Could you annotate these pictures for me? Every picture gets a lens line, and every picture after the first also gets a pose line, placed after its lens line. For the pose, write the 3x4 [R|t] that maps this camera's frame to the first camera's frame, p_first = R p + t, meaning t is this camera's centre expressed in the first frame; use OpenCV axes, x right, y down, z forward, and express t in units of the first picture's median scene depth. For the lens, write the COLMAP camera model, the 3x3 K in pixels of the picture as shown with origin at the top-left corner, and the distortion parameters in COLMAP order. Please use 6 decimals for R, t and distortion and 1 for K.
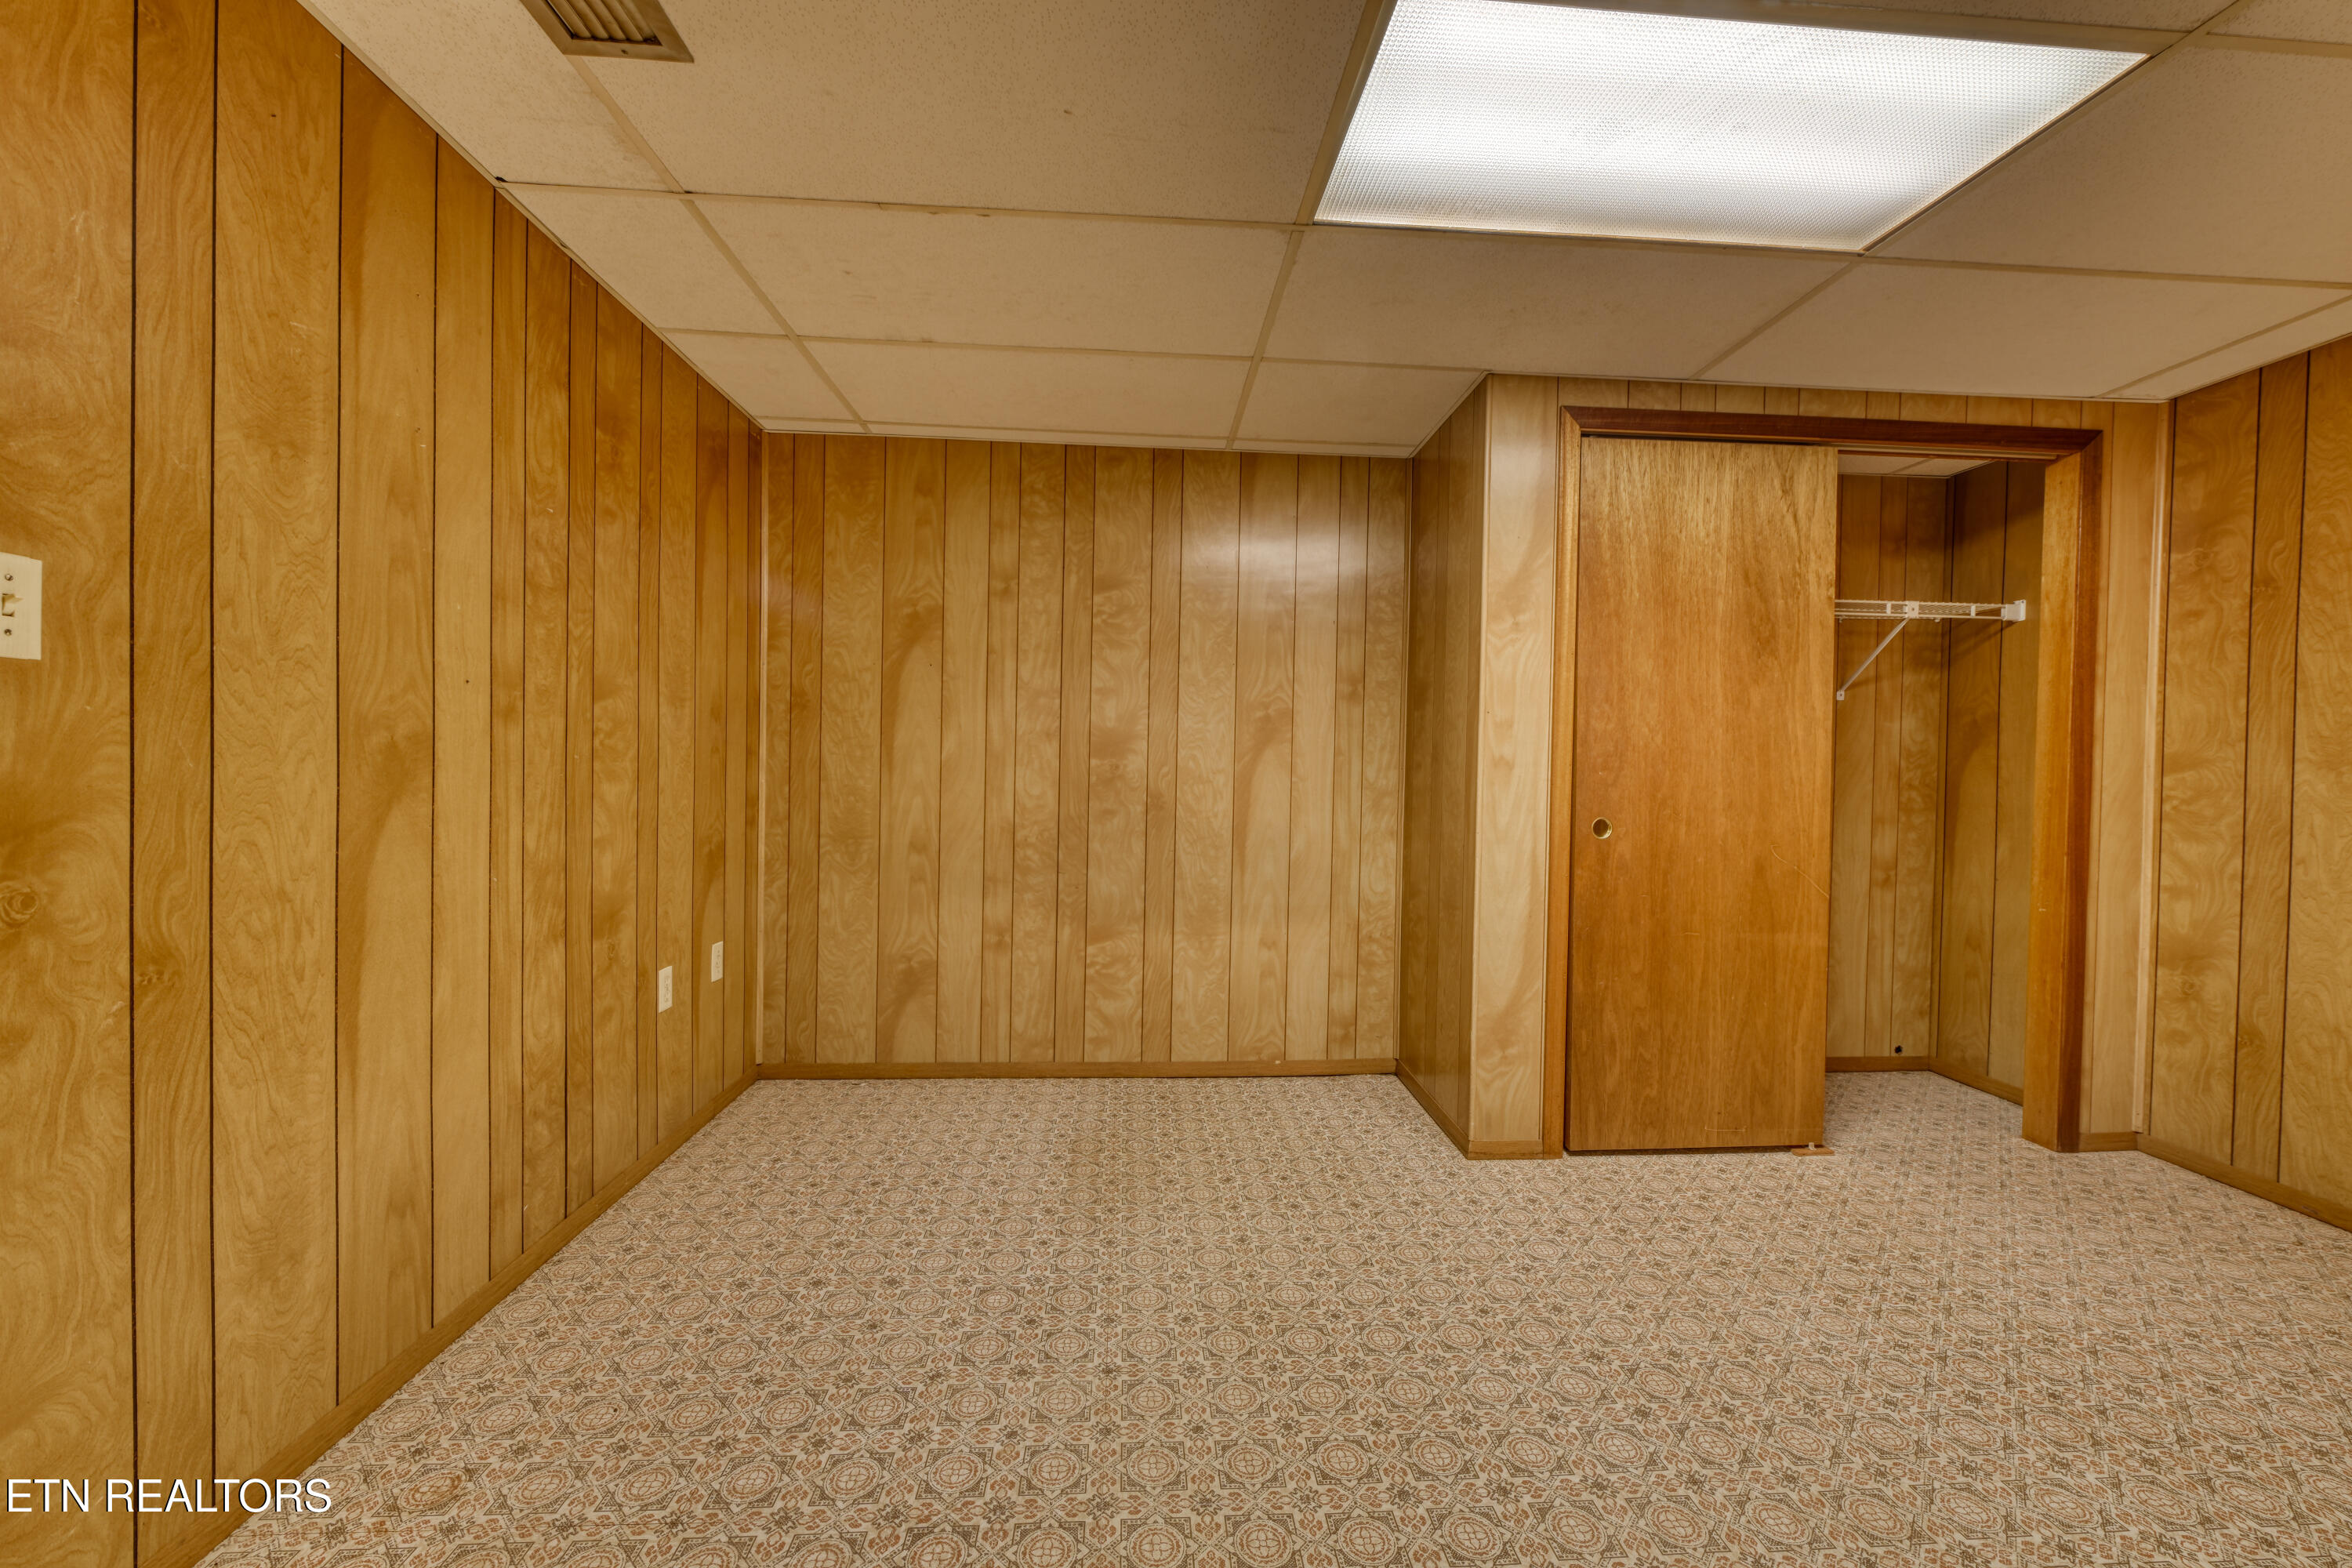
lens RADIAL K [[922.4, 0, 1187.4], [0, 922.4, 781.2], [0, 0, 1]] dist [-0.001051, -0.000254]
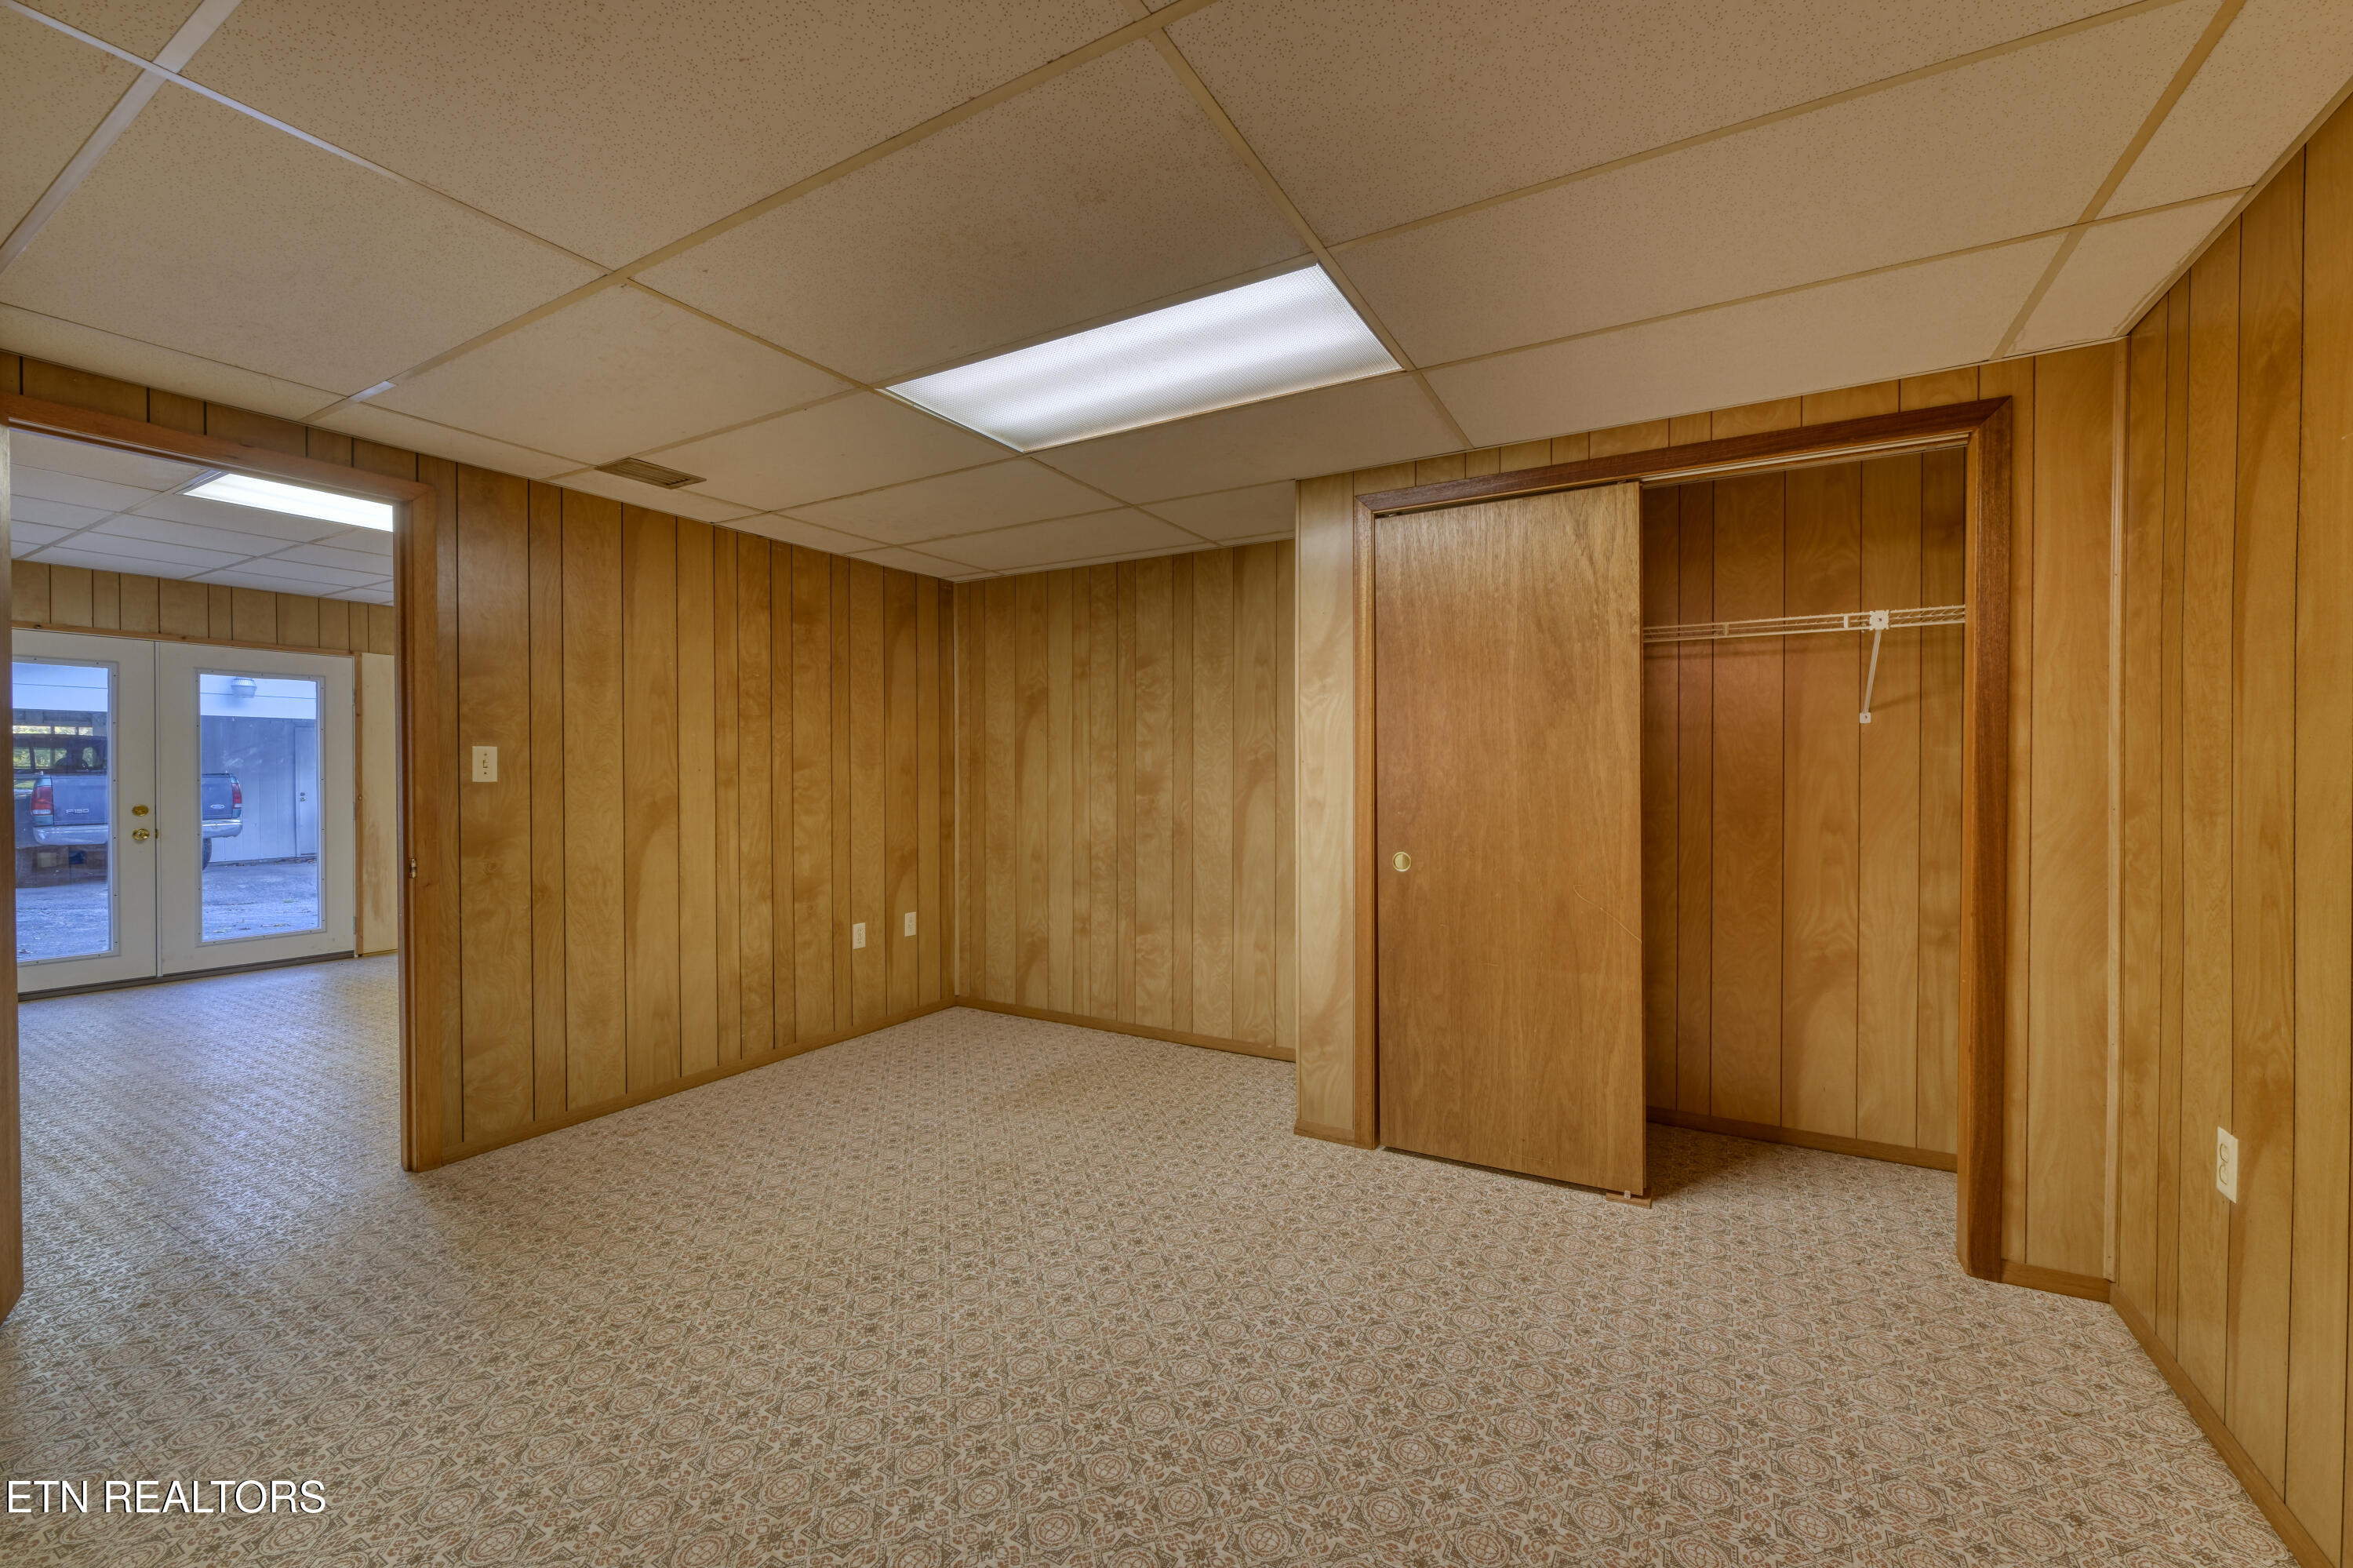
lens RADIAL K [[922.8, 0, 1189.3], [0, 922.8, 783.4], [0, 0, 1]] dist [-0.001051, -0.000254]
pose [[0.833940, -0.008990, -0.551781, 1.021665], [0.005403, 0.999952, -0.008126, -0.044039], [0.551828, 0.003795, 0.833949, -0.095334]]
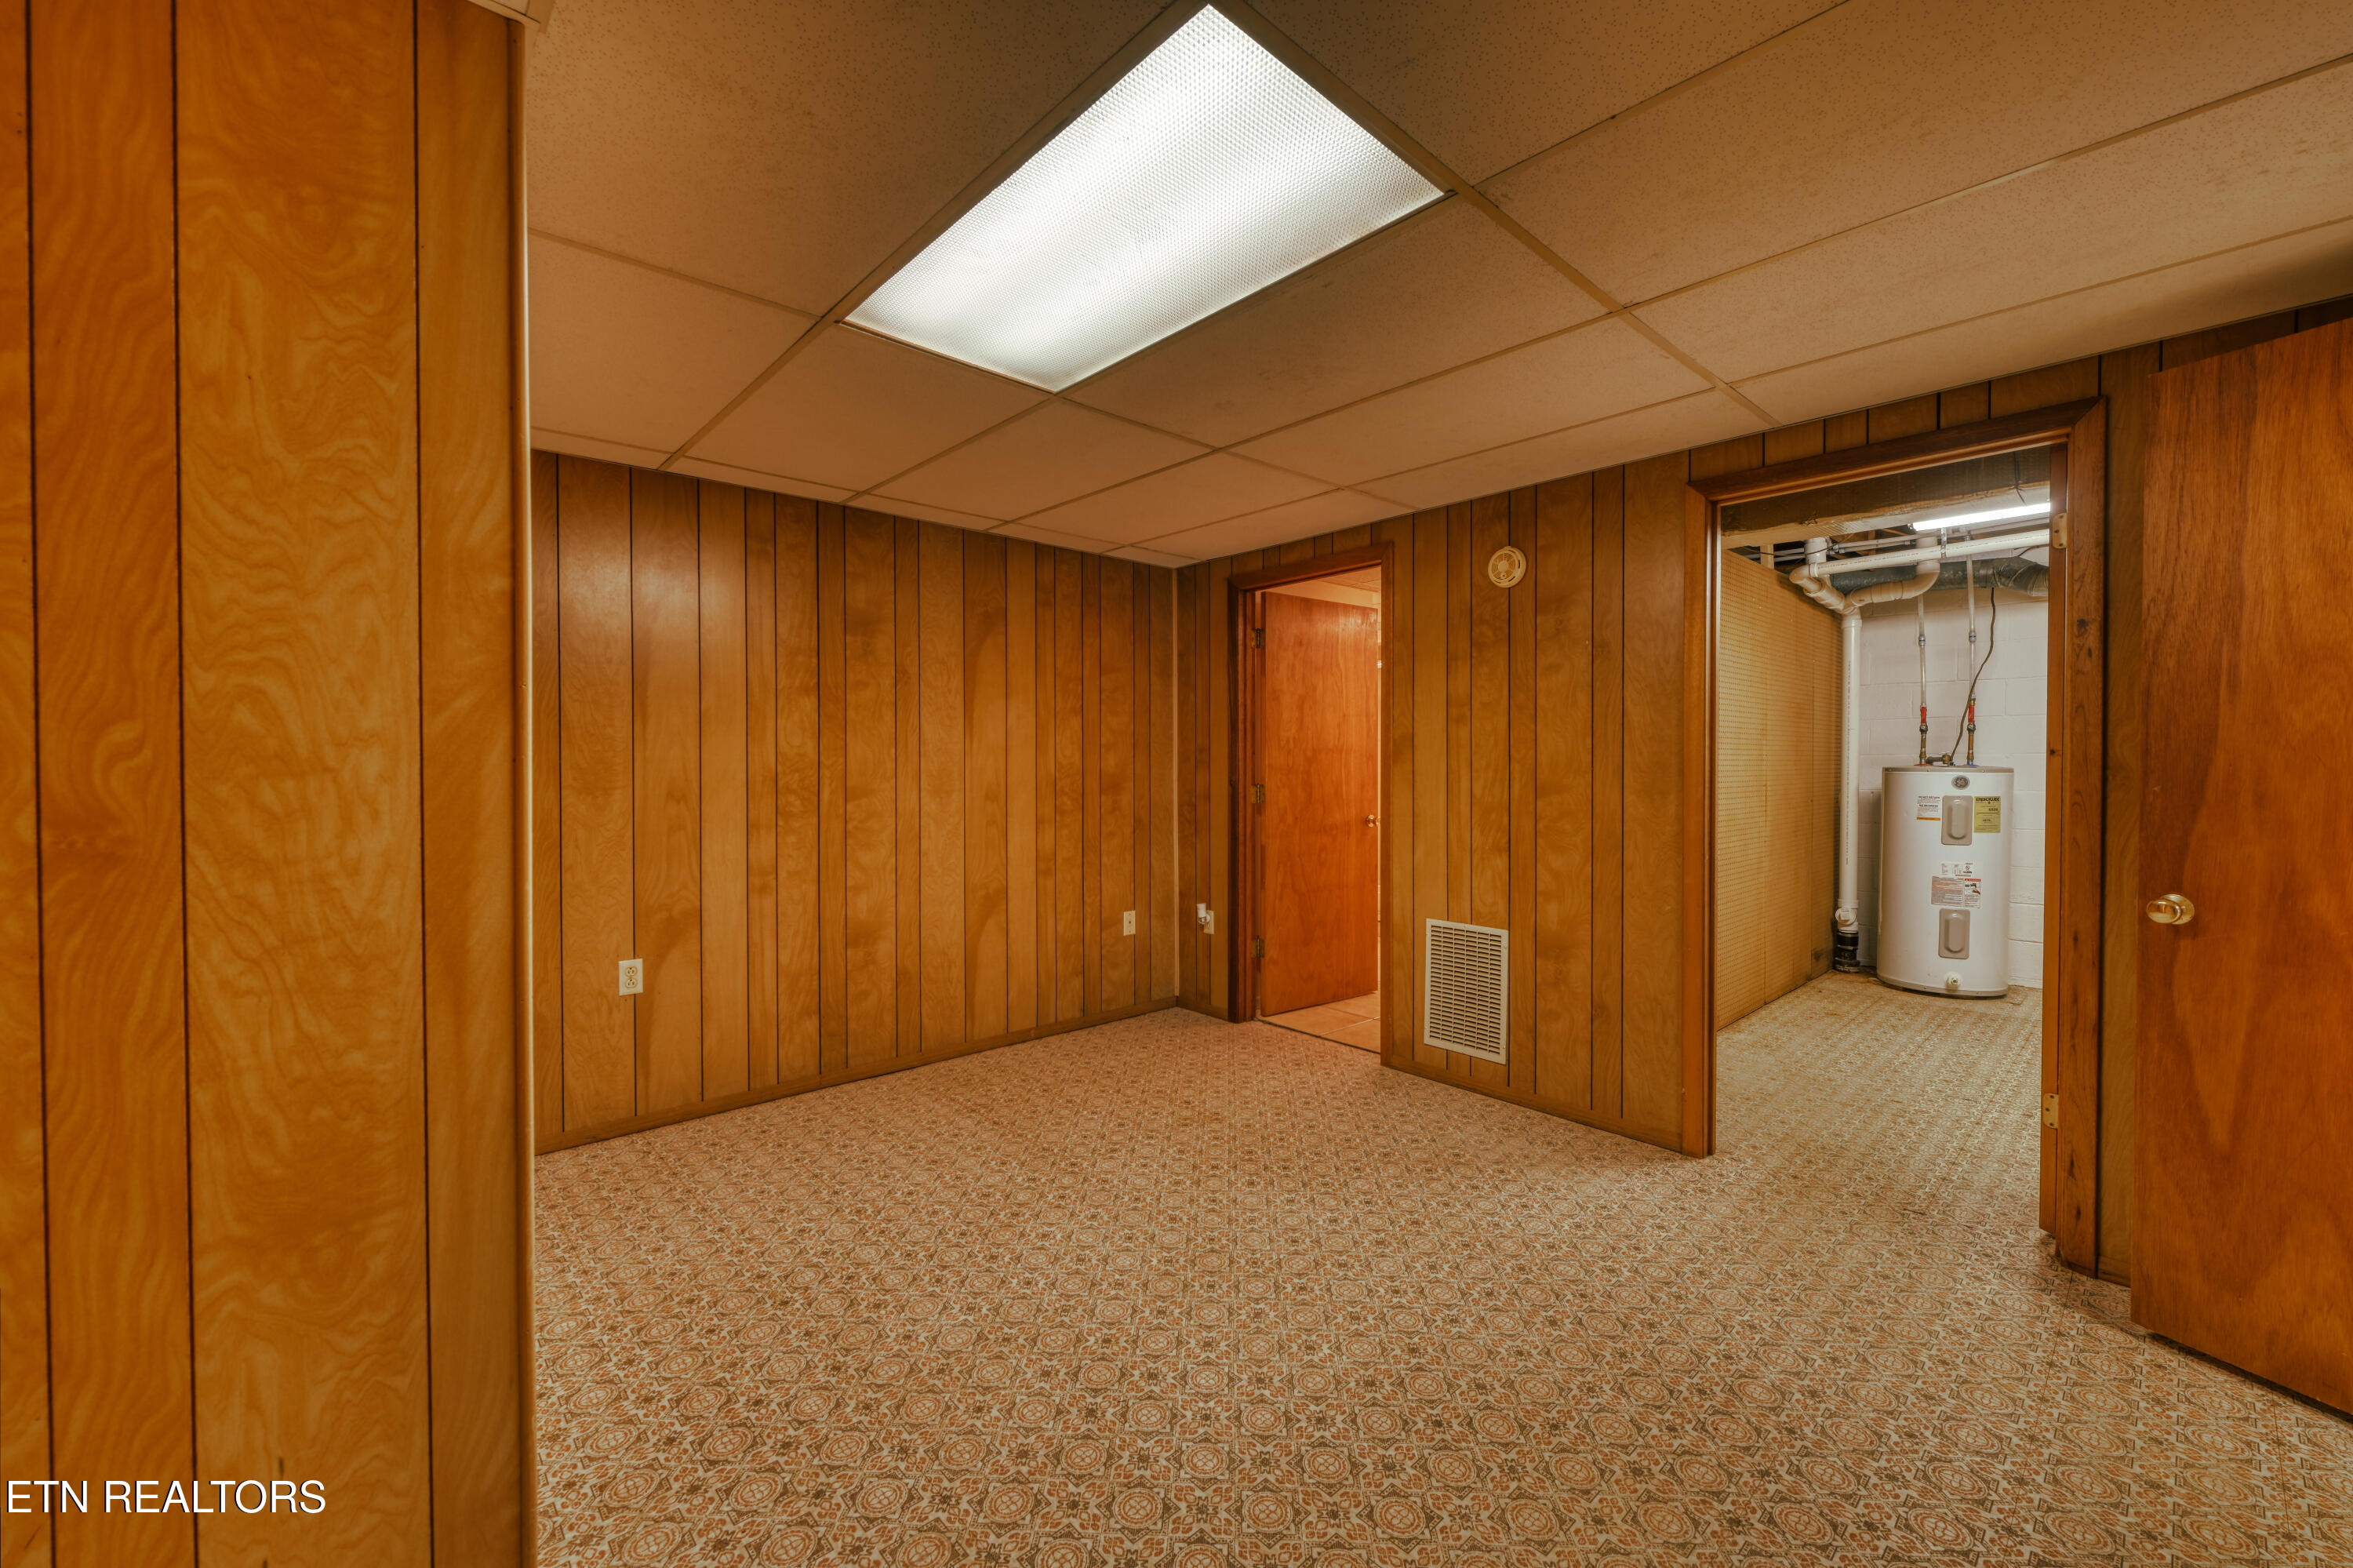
lens RADIAL K [[922.8, 0, 1194.6], [0, 922.8, 775.3], [0, 0, 1]] dist [-0.001051, -0.000254]
pose [[-0.629606, -0.024839, 0.776517, -0.313855], [0.003713, 0.999381, 0.034978, -0.085951], [-0.776905, 0.024905, -0.629125, 1.219403]]
